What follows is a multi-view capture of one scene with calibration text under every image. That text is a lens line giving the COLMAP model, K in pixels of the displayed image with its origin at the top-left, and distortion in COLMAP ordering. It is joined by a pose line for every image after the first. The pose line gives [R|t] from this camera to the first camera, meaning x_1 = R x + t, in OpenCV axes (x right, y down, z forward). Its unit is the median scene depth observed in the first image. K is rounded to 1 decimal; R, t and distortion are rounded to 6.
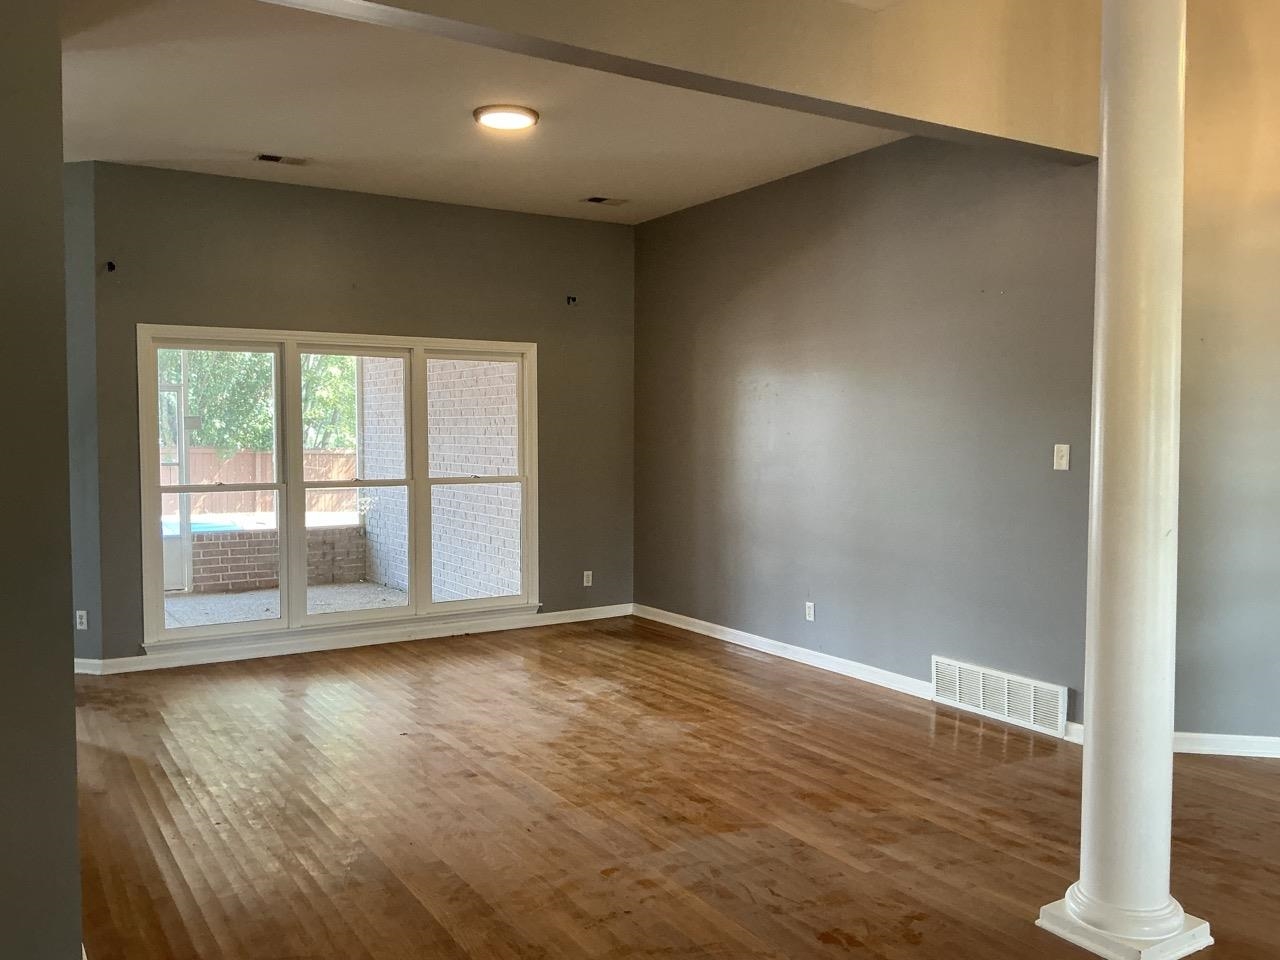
lens RADIAL K [[1059.9, 0, 641.4], [0, 1059.9, 480.5], [0, 0, 1]] dist [0.043897, -0.009333]
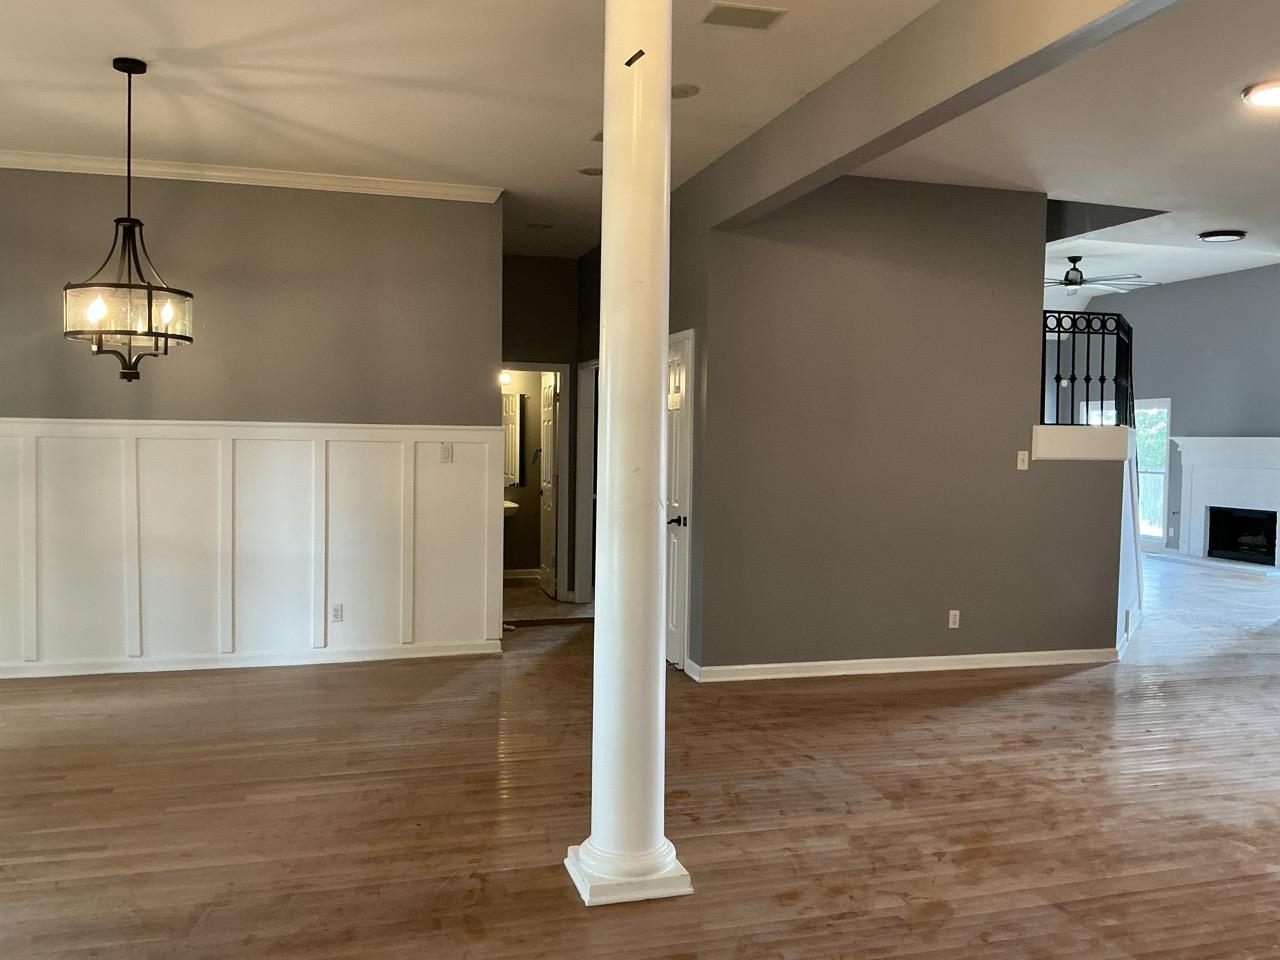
lens RADIAL K [[1059.9, 0, 639.9], [0, 1059.9, 478.6], [0, 0, 1]] dist [0.043897, -0.009333]
pose [[-0.281747, 0.027949, -0.959082, 0.999128], [-0.058939, 0.997184, 0.046374, -0.033152], [0.957677, 0.069593, -0.279306, 0.853797]]
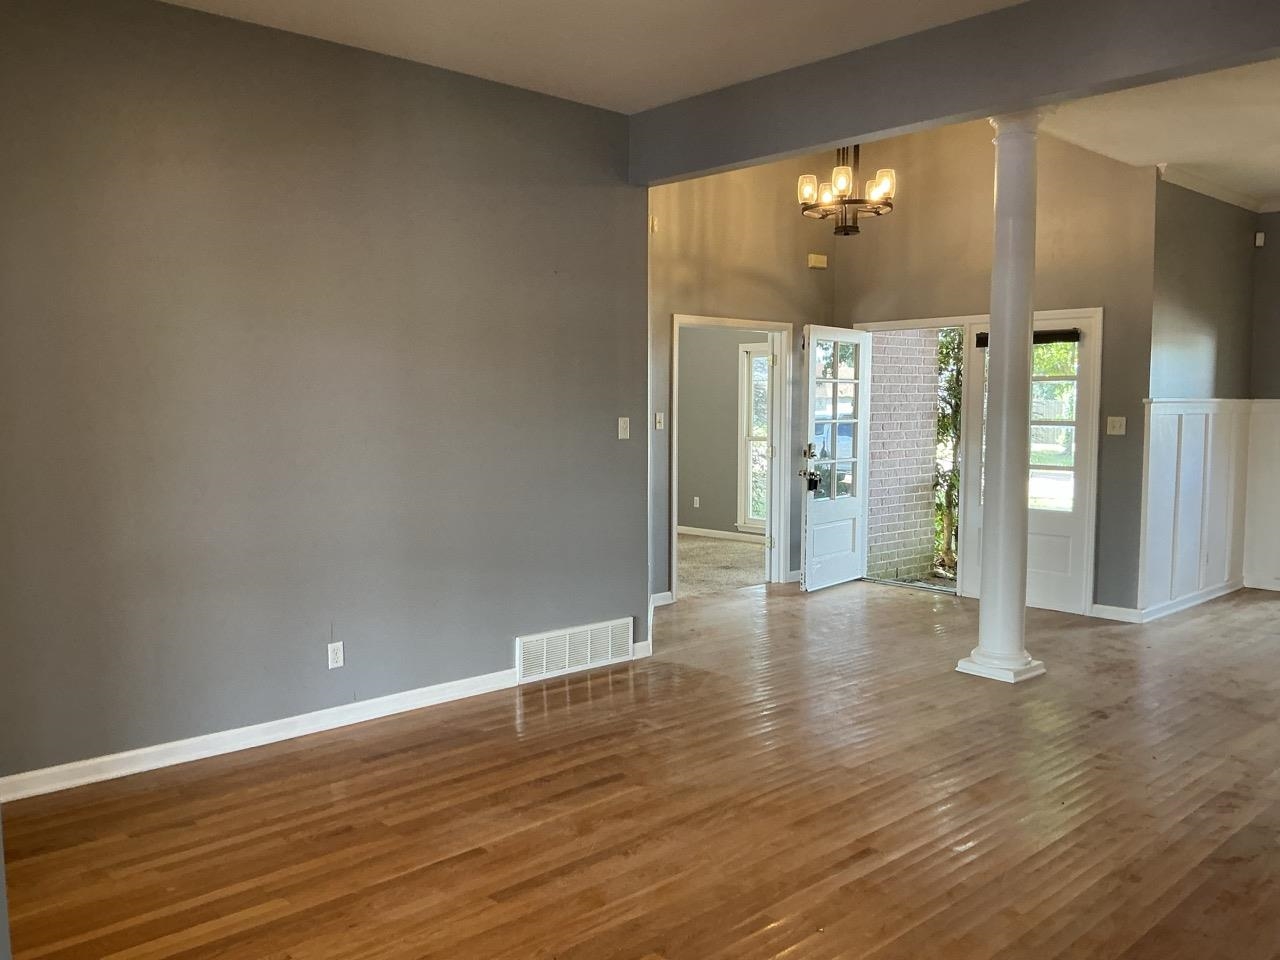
lens RADIAL K [[1059.9, 0, 641.9], [0, 1059.9, 478.9], [0, 0, 1]] dist [0.043897, -0.009333]
pose [[-0.191535, -0.081677, 0.978081, -0.821286], [0.043162, 0.994866, 0.091531, -0.077564], [-0.980536, 0.059748, -0.187027, 1.274367]]
